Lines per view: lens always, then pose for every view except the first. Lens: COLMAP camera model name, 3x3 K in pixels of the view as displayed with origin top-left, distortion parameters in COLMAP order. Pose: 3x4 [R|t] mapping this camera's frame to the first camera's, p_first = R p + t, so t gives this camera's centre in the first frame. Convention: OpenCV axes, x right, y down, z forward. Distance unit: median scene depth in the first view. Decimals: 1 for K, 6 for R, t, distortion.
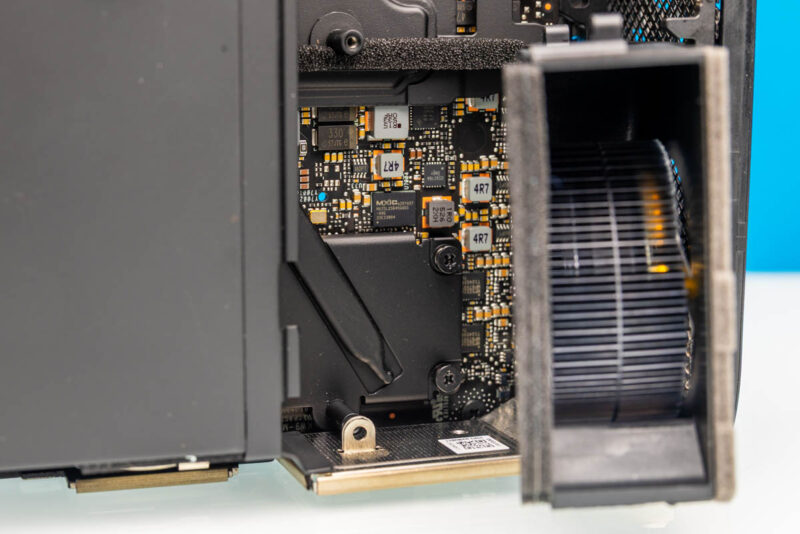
lens RADIAL K [[1522.5, 0, 400.5], [0, 1522.5, 262.7], [0, 0, 1]] dist [-0.364613, 0.000000]
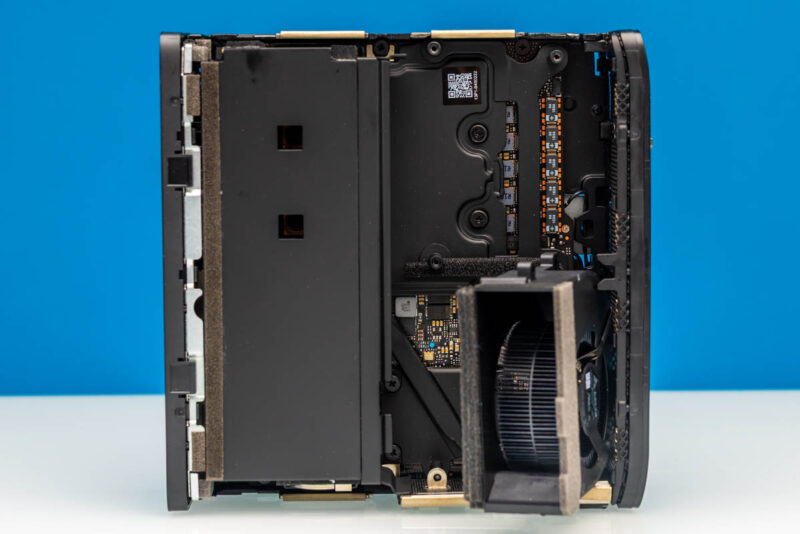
lens RADIAL K [[1522.5, 0, 398.2], [0, 1522.5, 269.3], [0, 0, 1]] dist [-0.364613, 0.000000]
pose [[0.956333, 0.026671, -0.291061, 0.431298], [-0.046909, 0.996925, -0.062775, -0.018499], [0.288492, 0.073687, 0.954643, -0.723009]]
